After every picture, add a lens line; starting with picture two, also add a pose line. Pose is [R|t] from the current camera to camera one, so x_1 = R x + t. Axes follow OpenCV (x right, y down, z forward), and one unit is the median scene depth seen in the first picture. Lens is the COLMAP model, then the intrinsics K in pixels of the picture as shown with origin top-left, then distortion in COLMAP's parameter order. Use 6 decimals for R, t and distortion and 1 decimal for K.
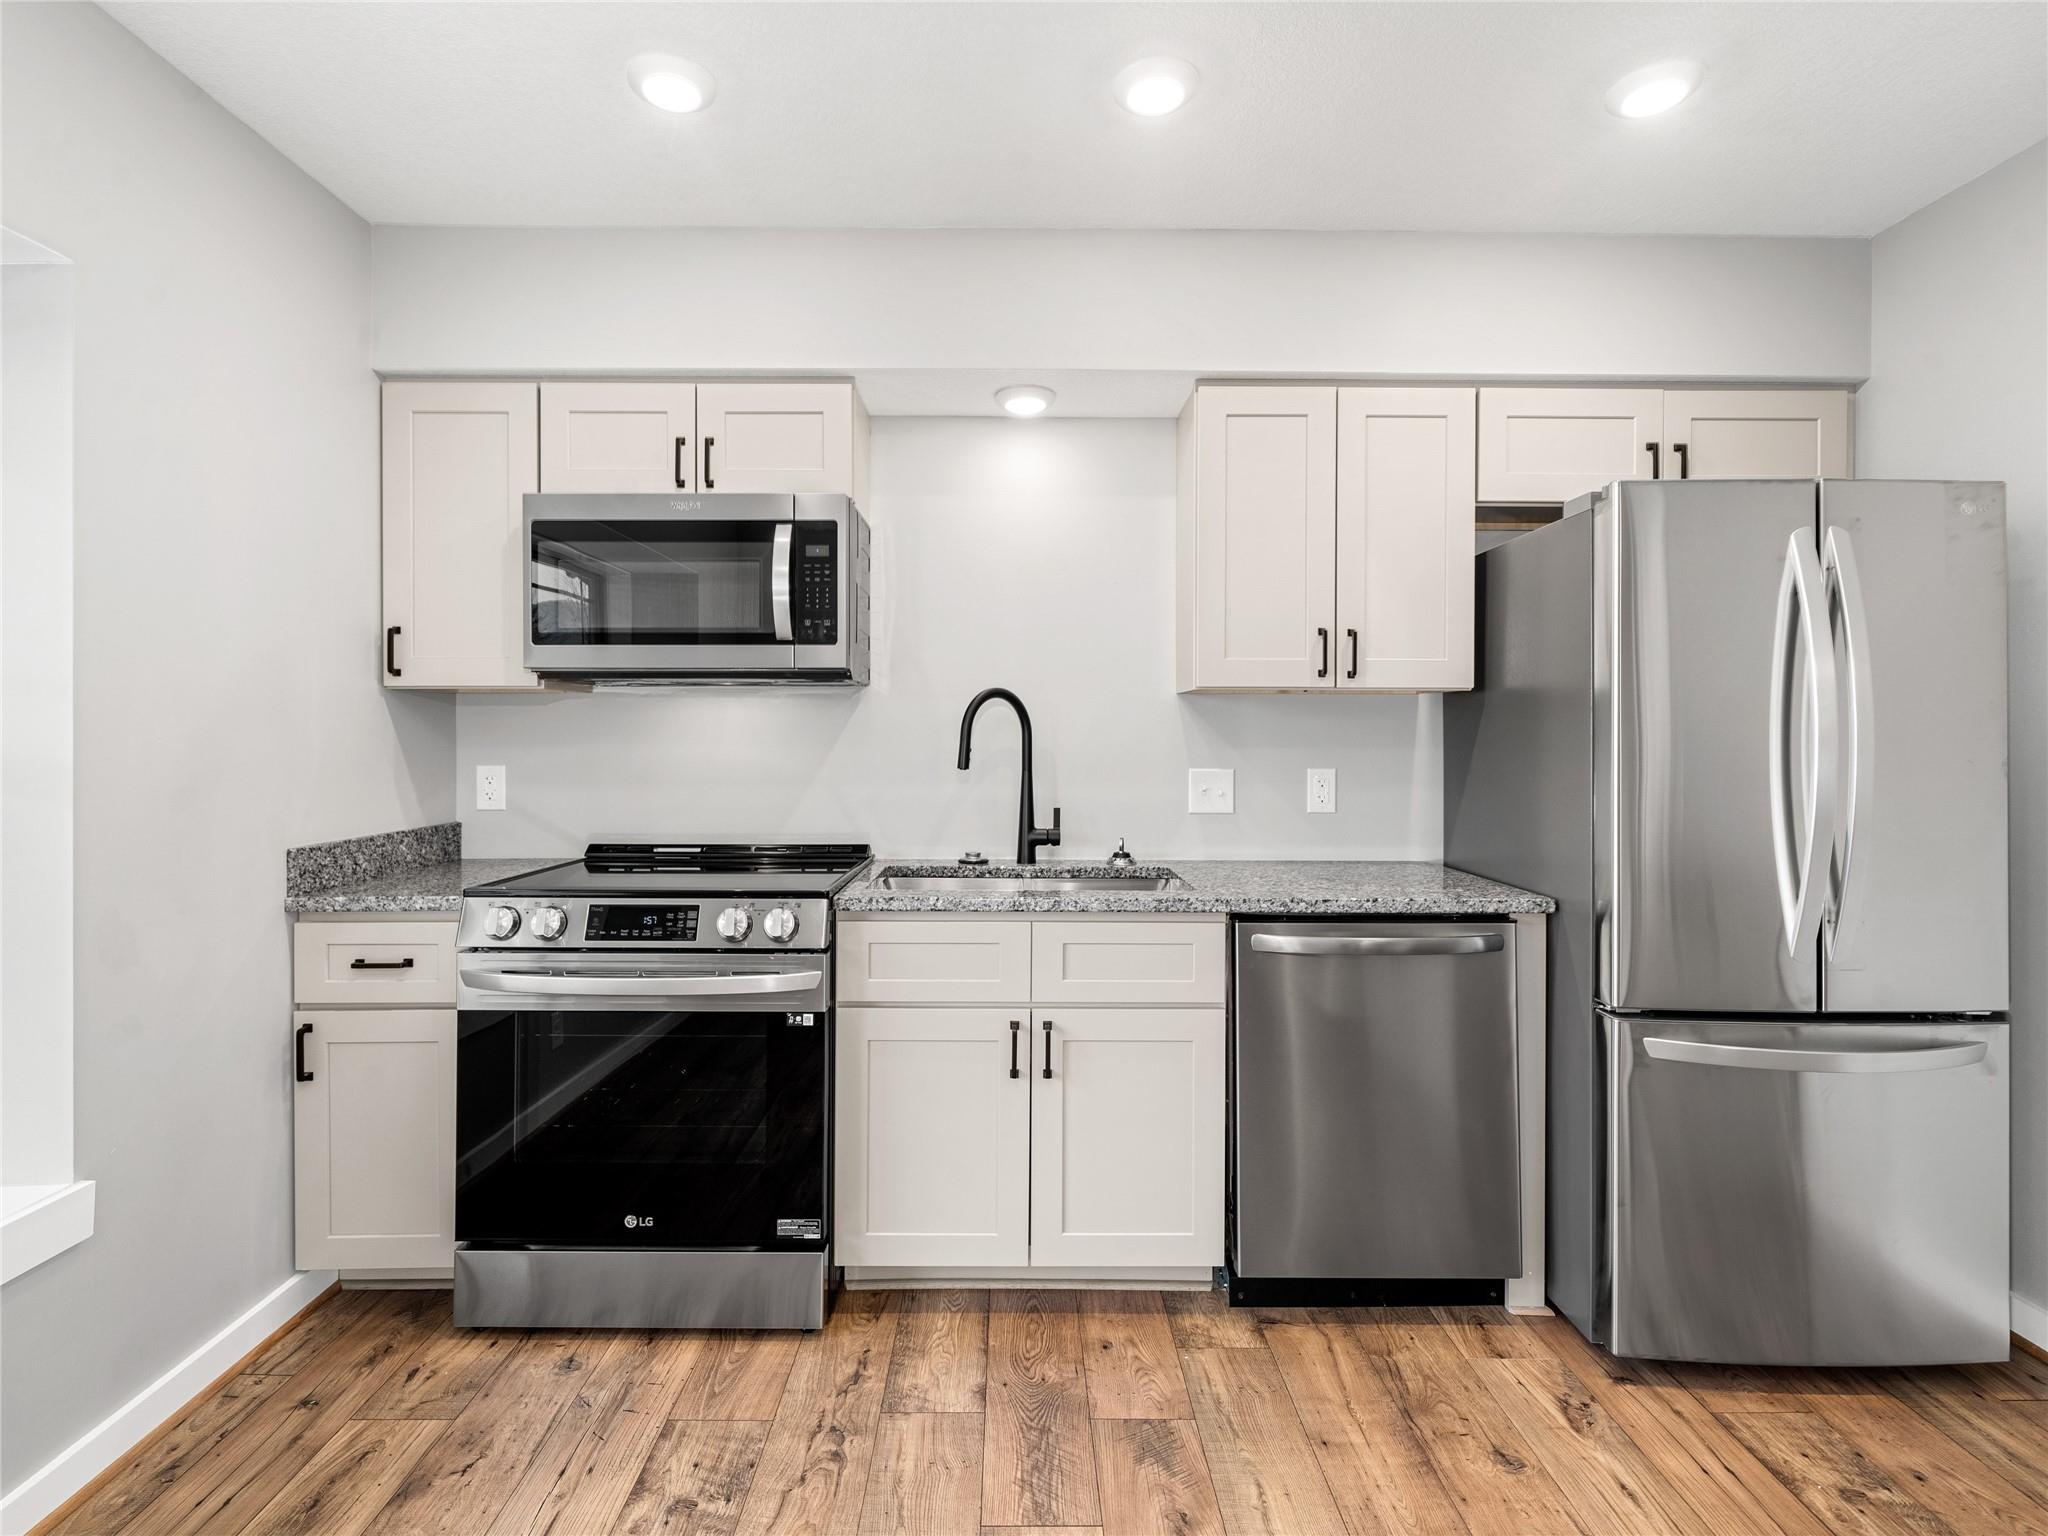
lens RADIAL K [[986.9, 0, 1016.3], [0, 986.9, 735.3], [0, 0, 1]] dist [0.000107, 0.000453]
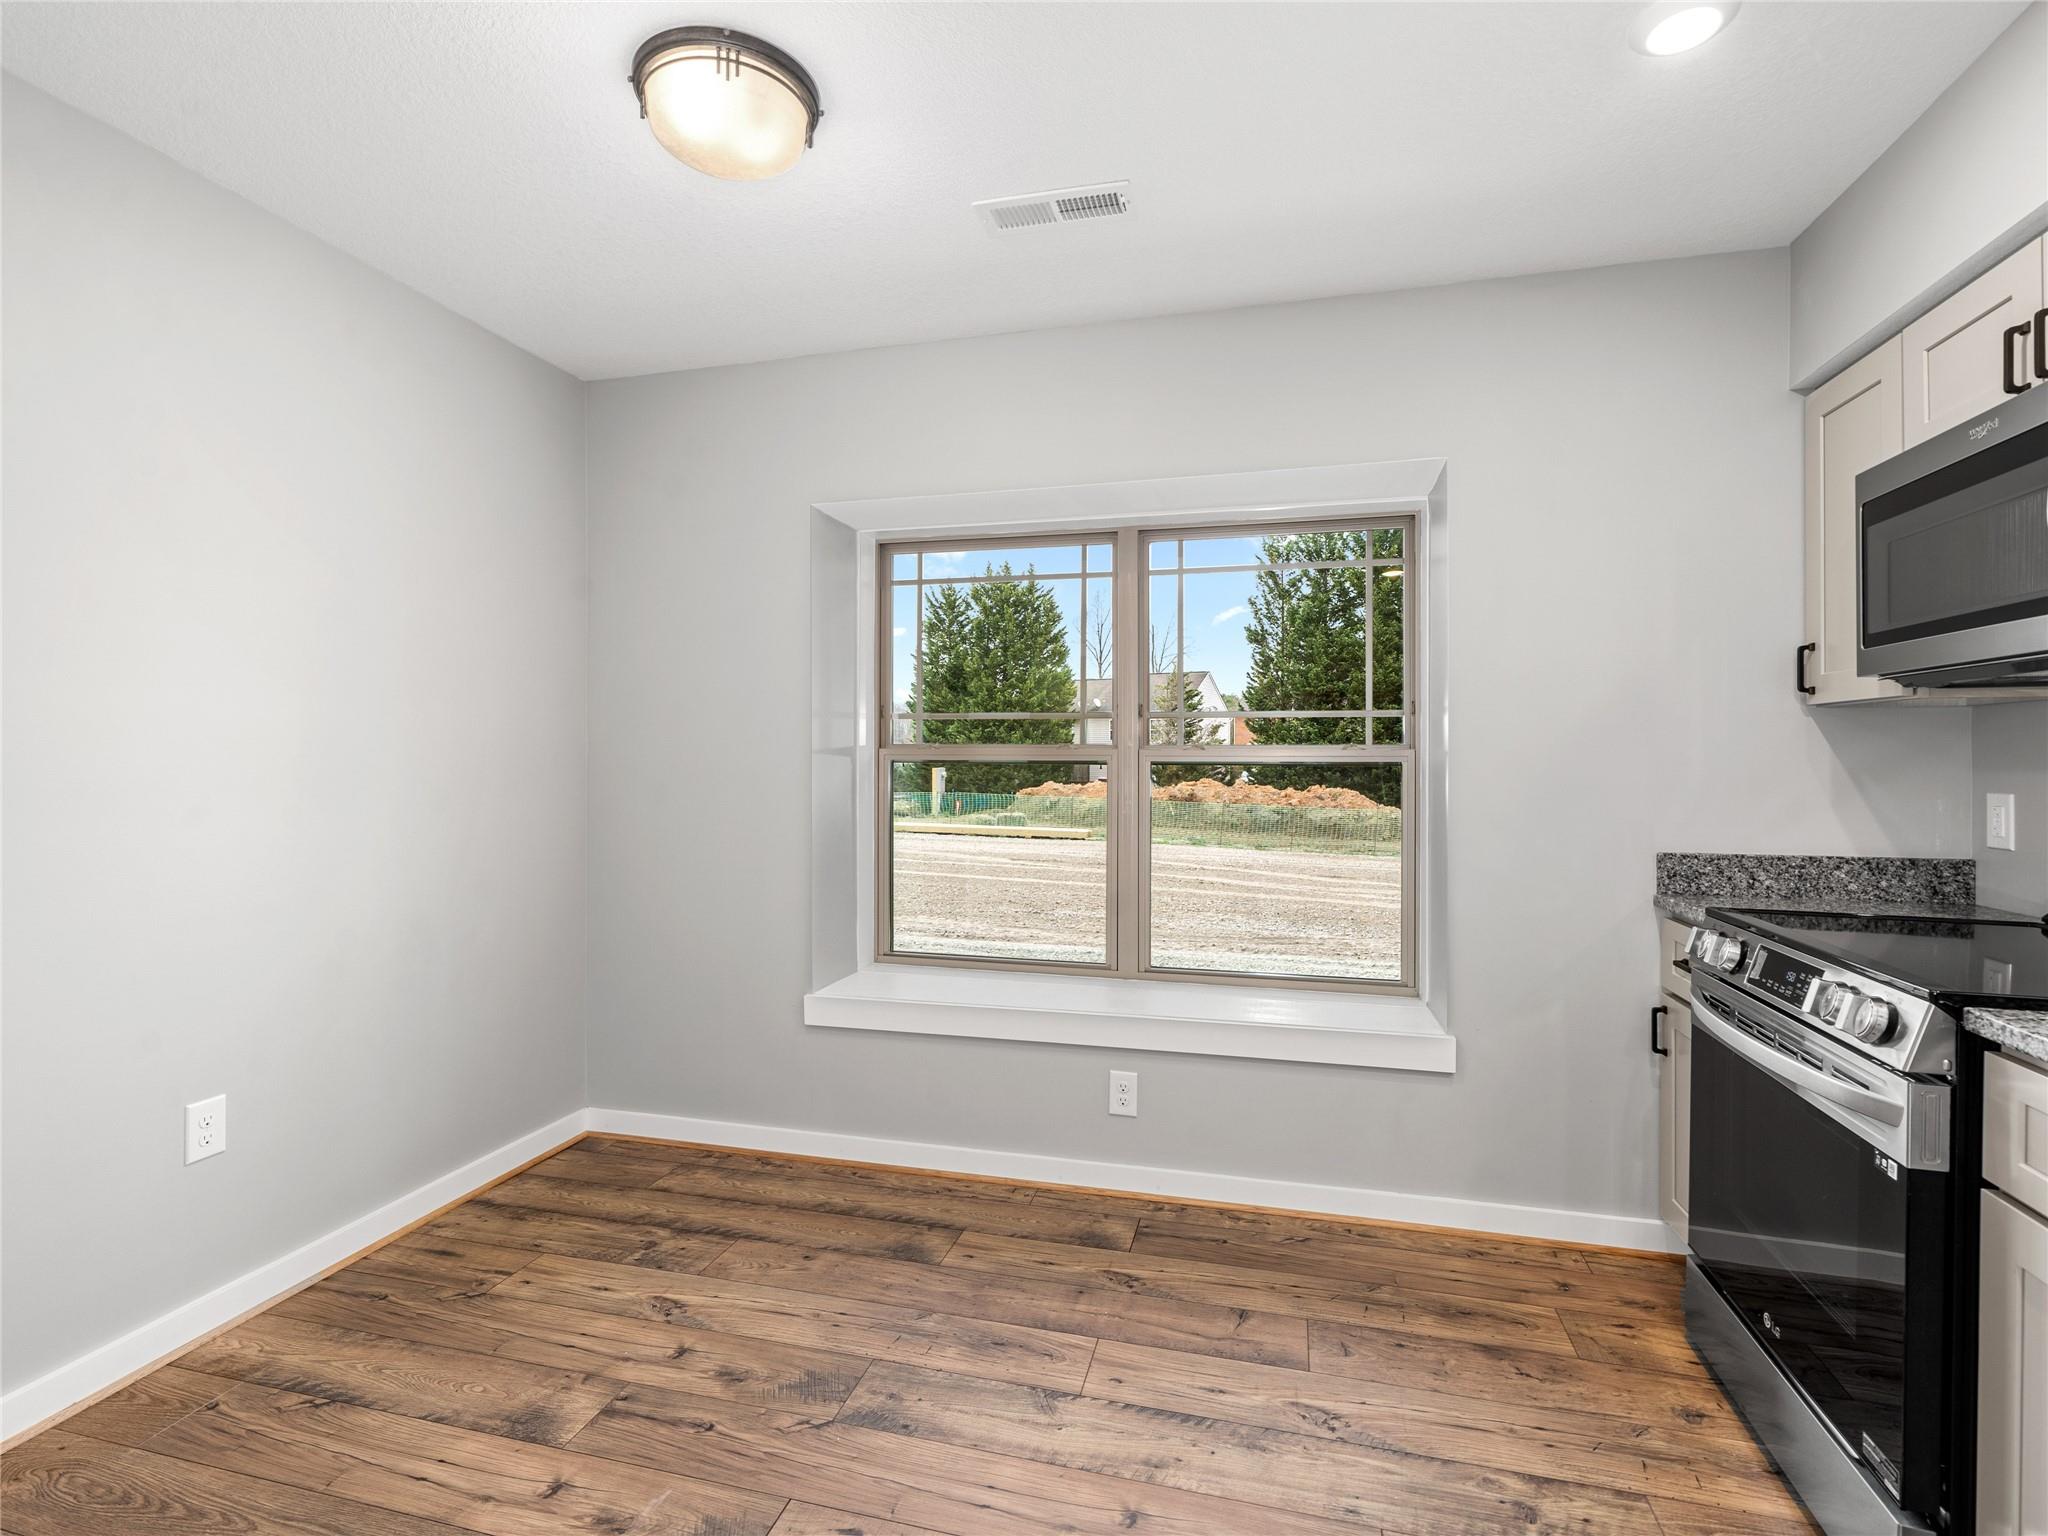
lens RADIAL K [[989.9, 0, 1024.3], [0, 989.9, 761.9], [0, 0, 1]] dist [-0.000328, -0.000091]
pose [[-0.264768, 0.004800, -0.964300, 0.607075], [-0.004525, 0.999970, 0.006220, 0.004293], [0.964302, 0.006011, -0.264738, 0.599962]]
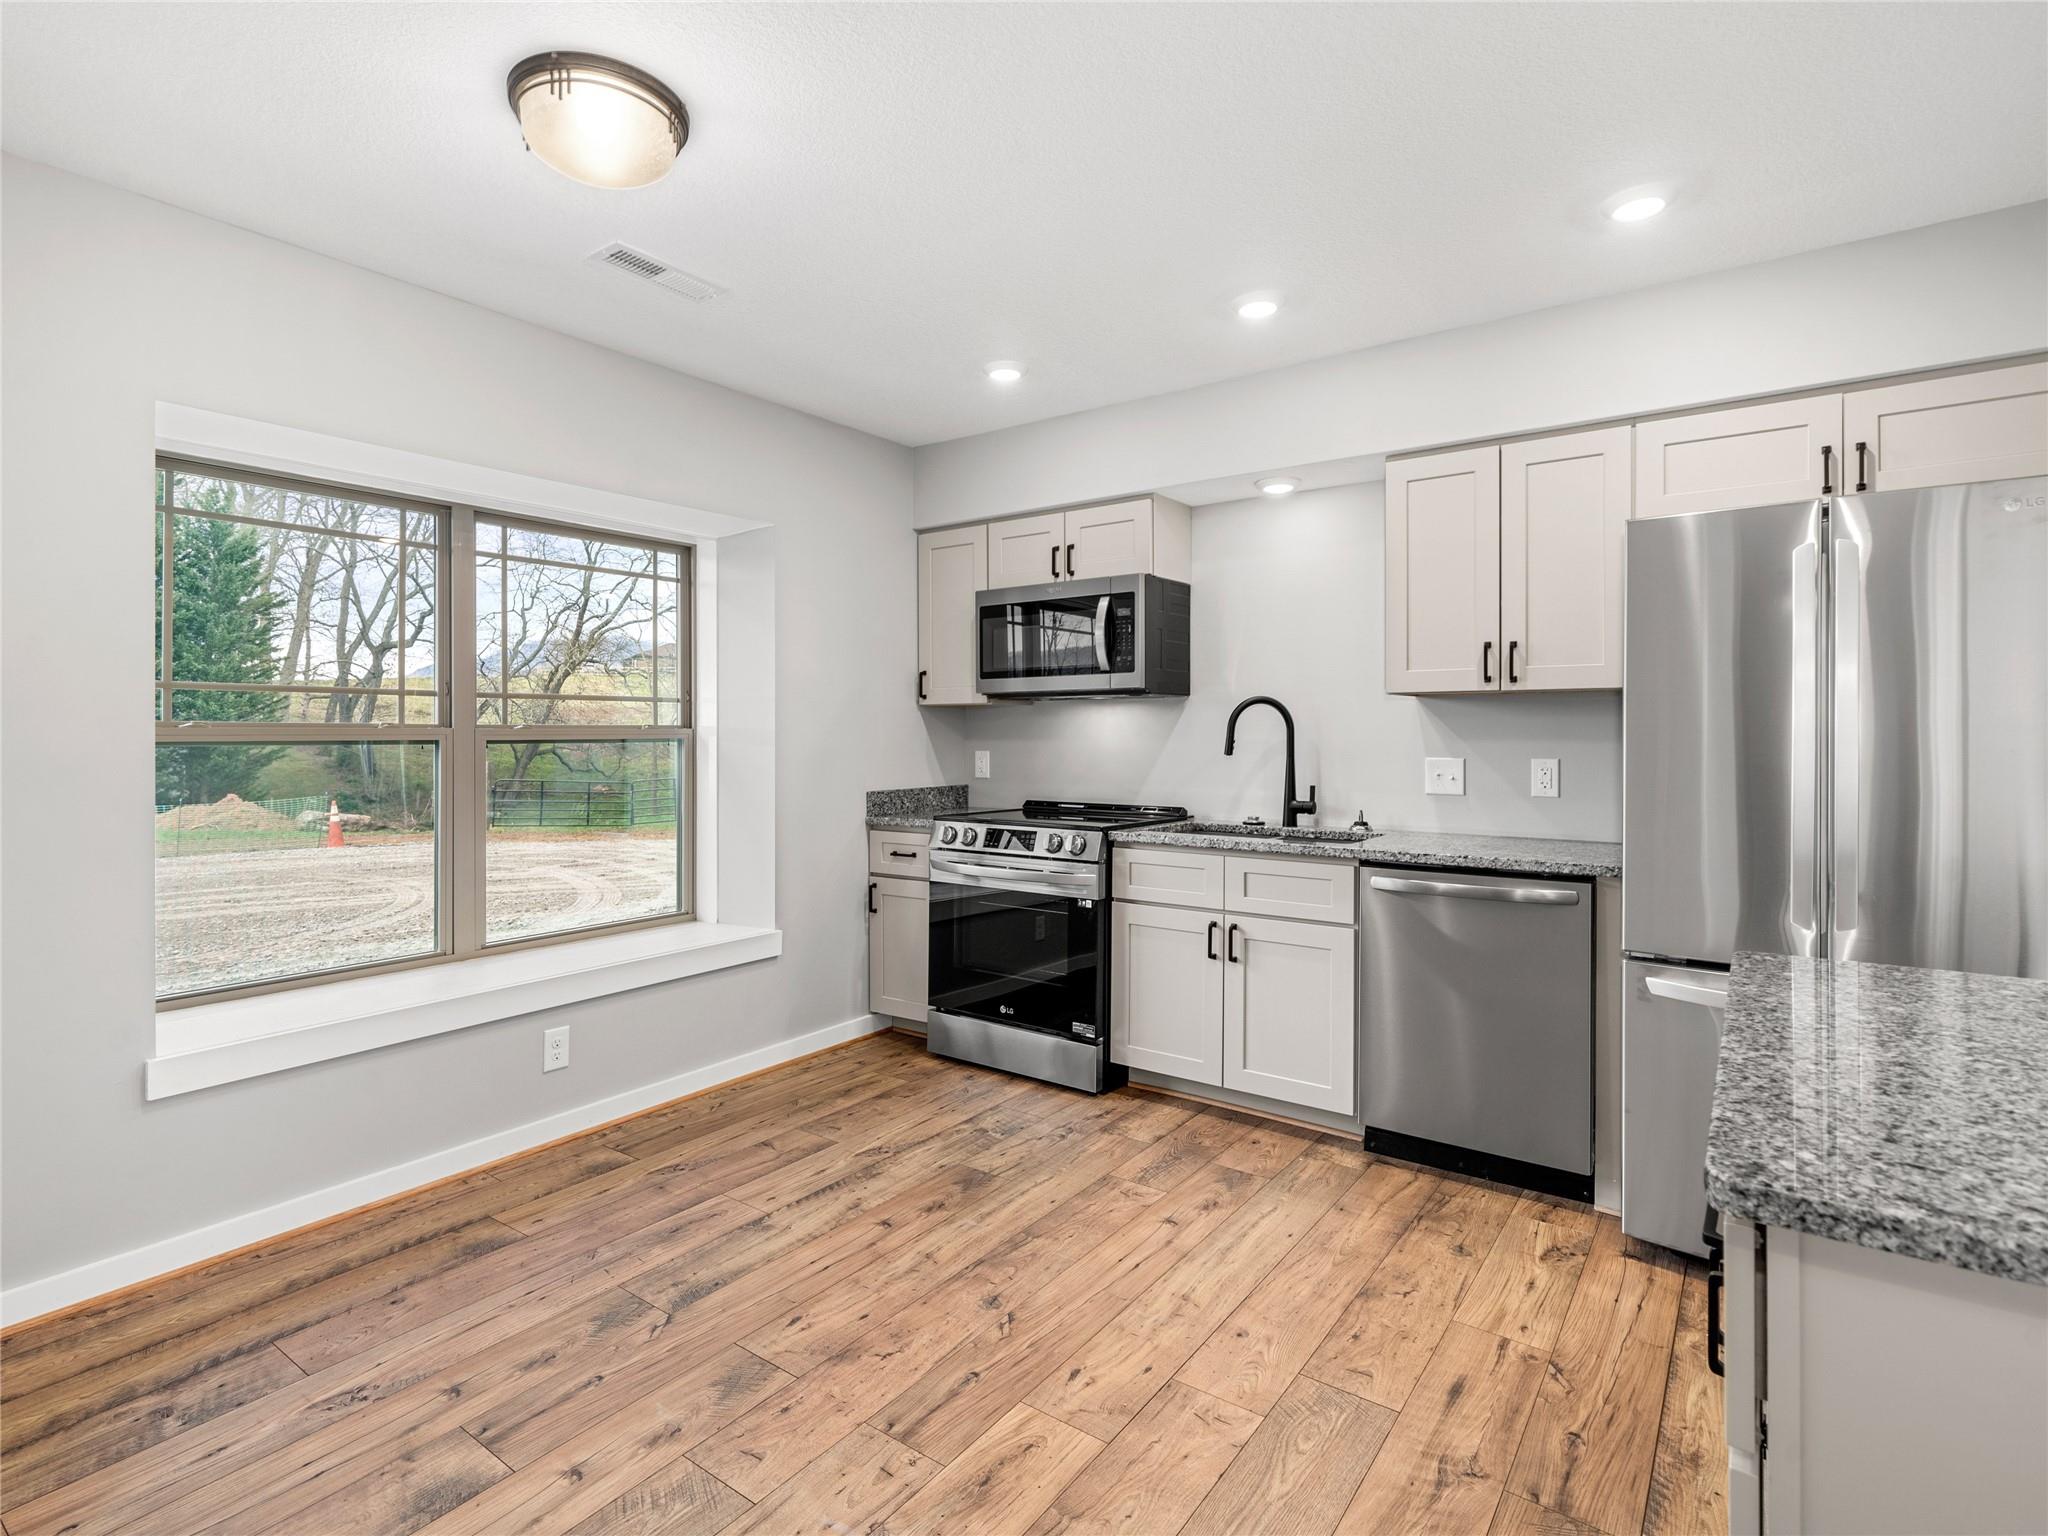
lens RADIAL K [[1027.7, 0, 1026.3], [0, 1027.7, 731.3], [0, 0, 1]] dist [0.002324, 0.000938]
pose [[0.803972, -0.004521, -0.594650, 0.728061], [0.002944, 0.999989, -0.003623, 0.005921], [0.594660, 0.001162, 0.803976, -0.442712]]
